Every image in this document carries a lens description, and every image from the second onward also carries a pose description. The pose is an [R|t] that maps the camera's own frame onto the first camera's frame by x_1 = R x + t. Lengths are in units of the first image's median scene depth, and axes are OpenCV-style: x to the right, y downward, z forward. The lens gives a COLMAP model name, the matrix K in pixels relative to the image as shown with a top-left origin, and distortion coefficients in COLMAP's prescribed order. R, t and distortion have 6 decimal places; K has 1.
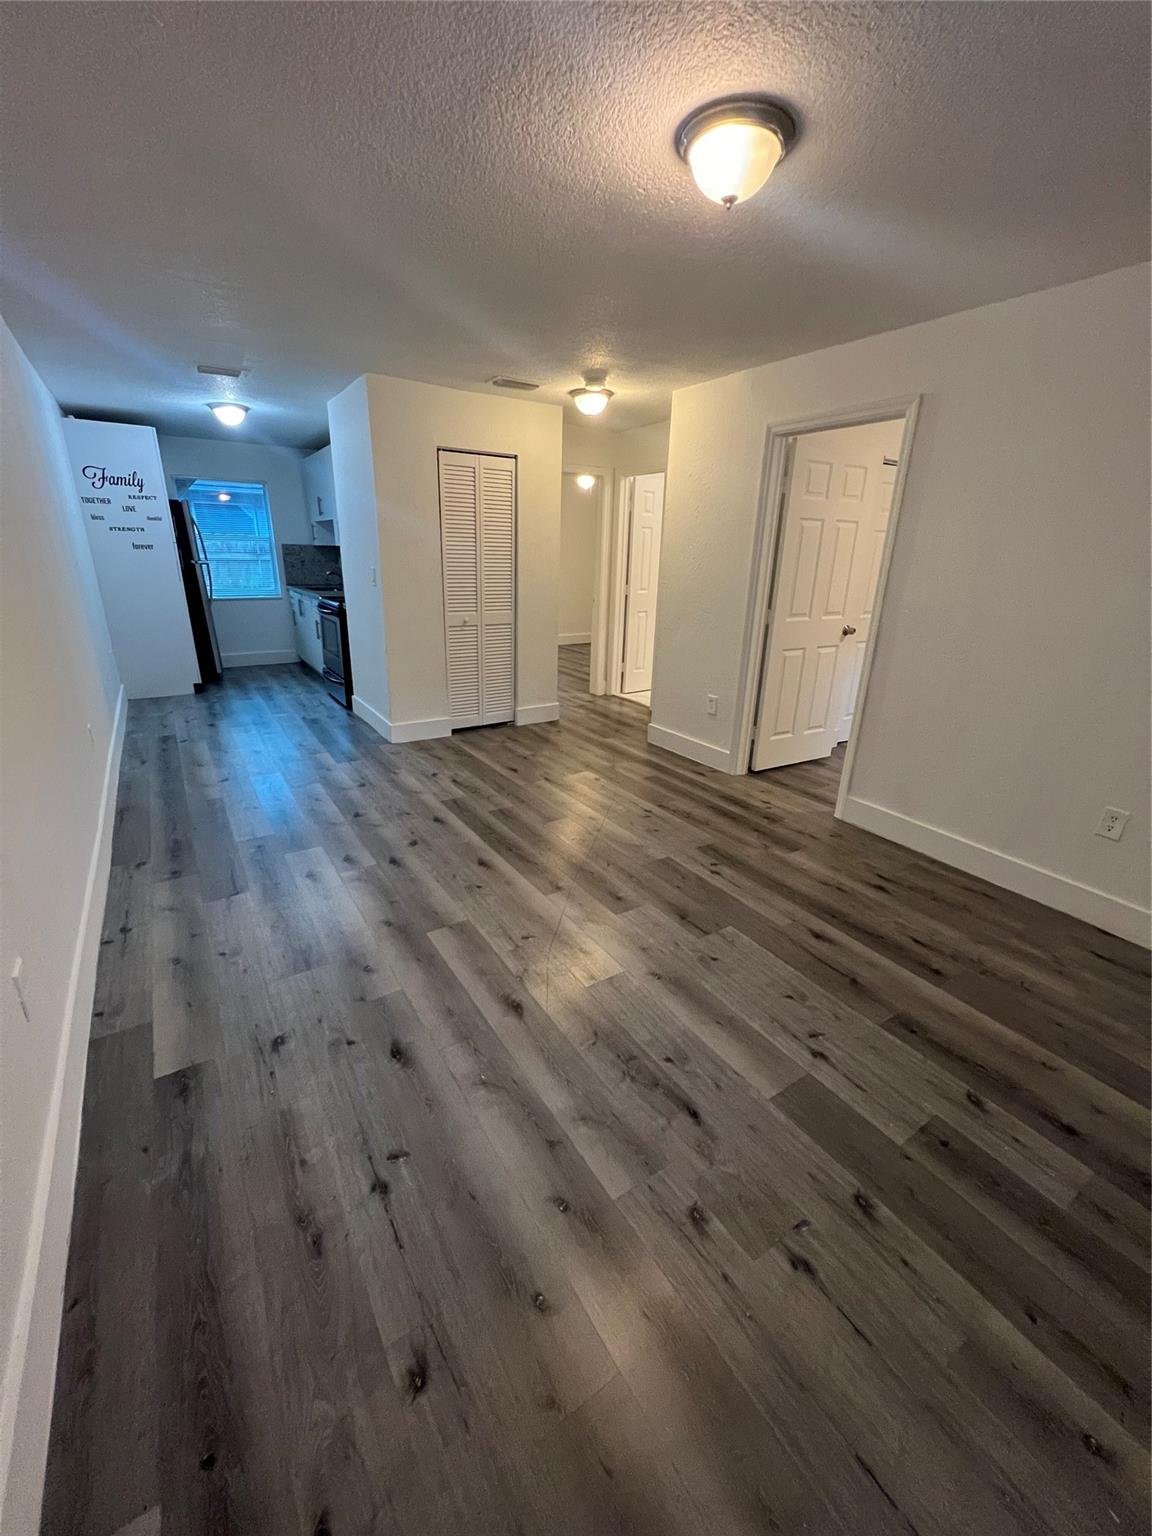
lens RADIAL K [[614.0, 0, 570.4], [0, 614.0, 764.5], [0, 0, 1]] dist [0.000207, 0.000612]
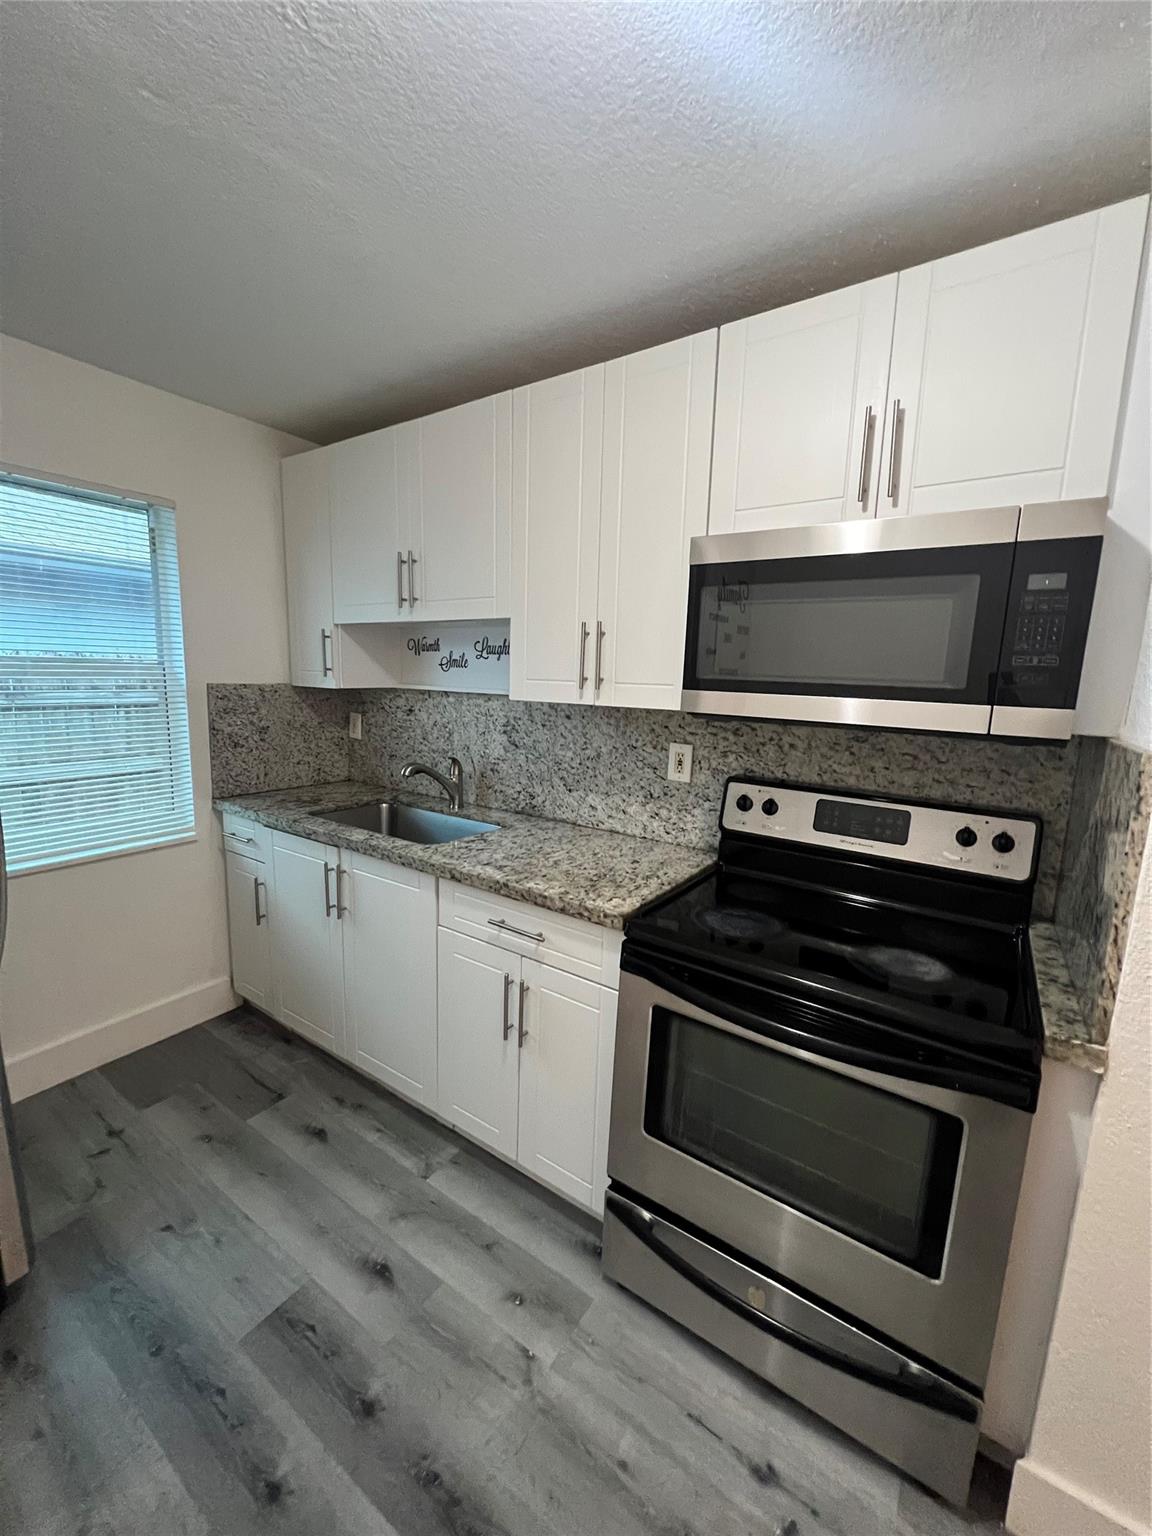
lens RADIAL K [[614.0, 0, 574.9], [0, 614.0, 767.3], [0, 0, 1]] dist [0.000207, 0.000612]
pose [[0.922787, -0.052624, 0.381701, -0.915610], [0.117082, 0.982084, -0.147658, -0.531232], [-0.367092, 0.180947, 0.912415, 1.382434]]
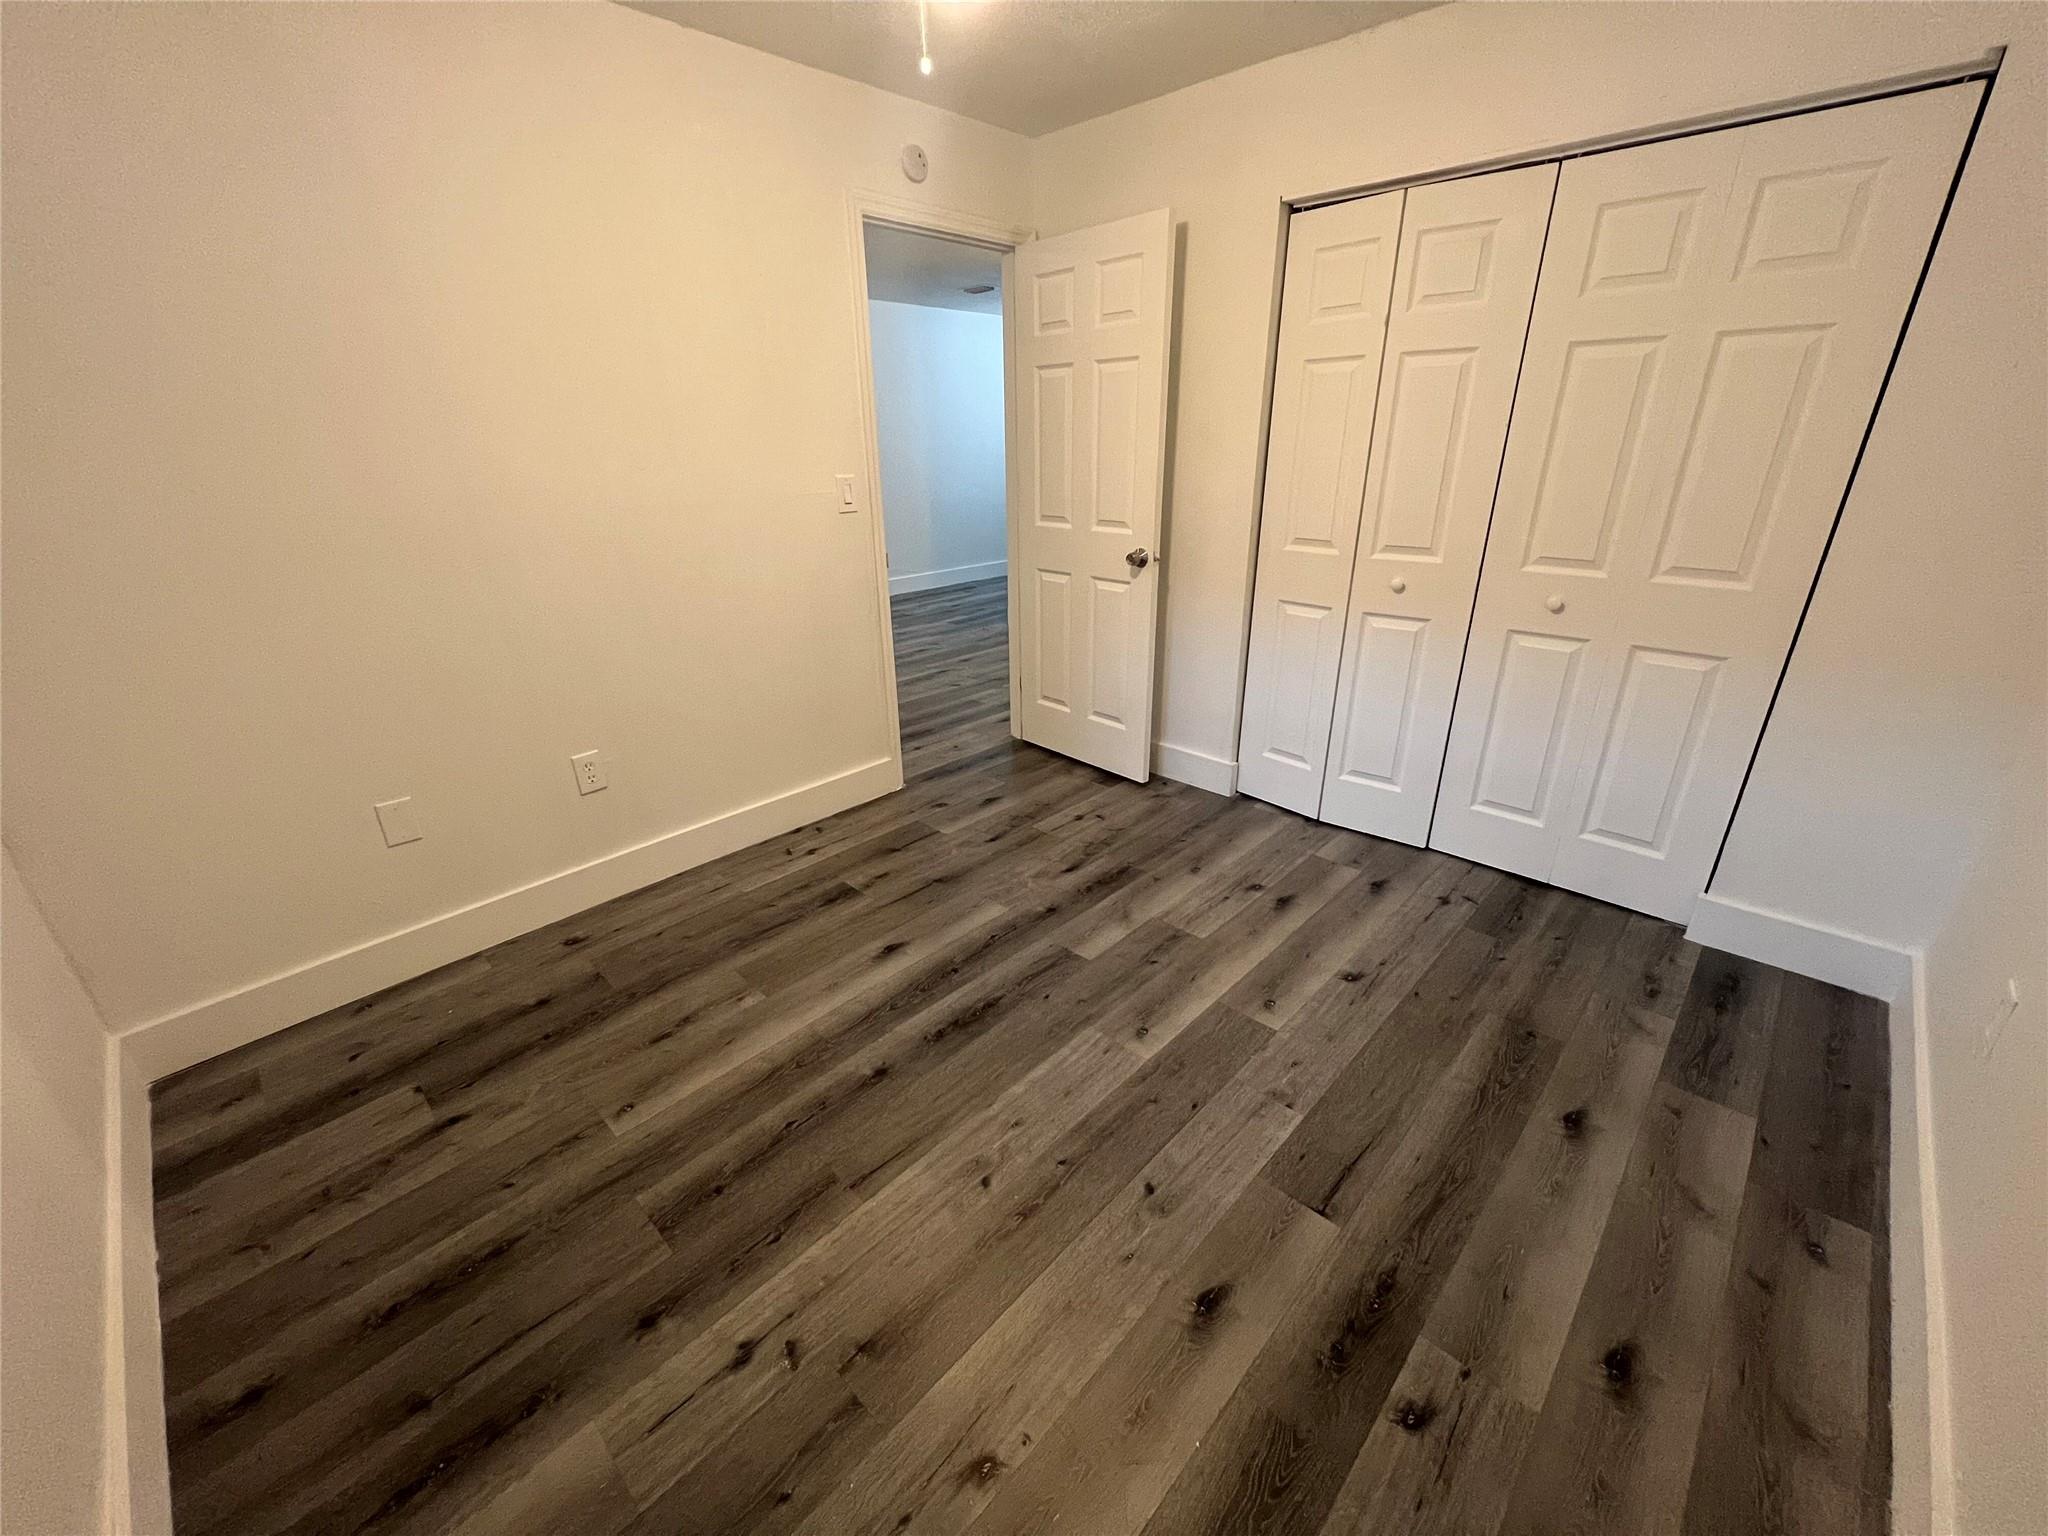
lens RADIAL K [[818.6, 0, 1022.9], [0, 818.6, 775.5], [0, 0, 1]] dist [0.000207, 0.000612]
pose [[0.224736, 0.350826, -0.909074, 1.508212], [-0.306232, 0.911098, 0.275903, -0.272108], [0.925049, 0.216382, 0.312191, 0.917768]]
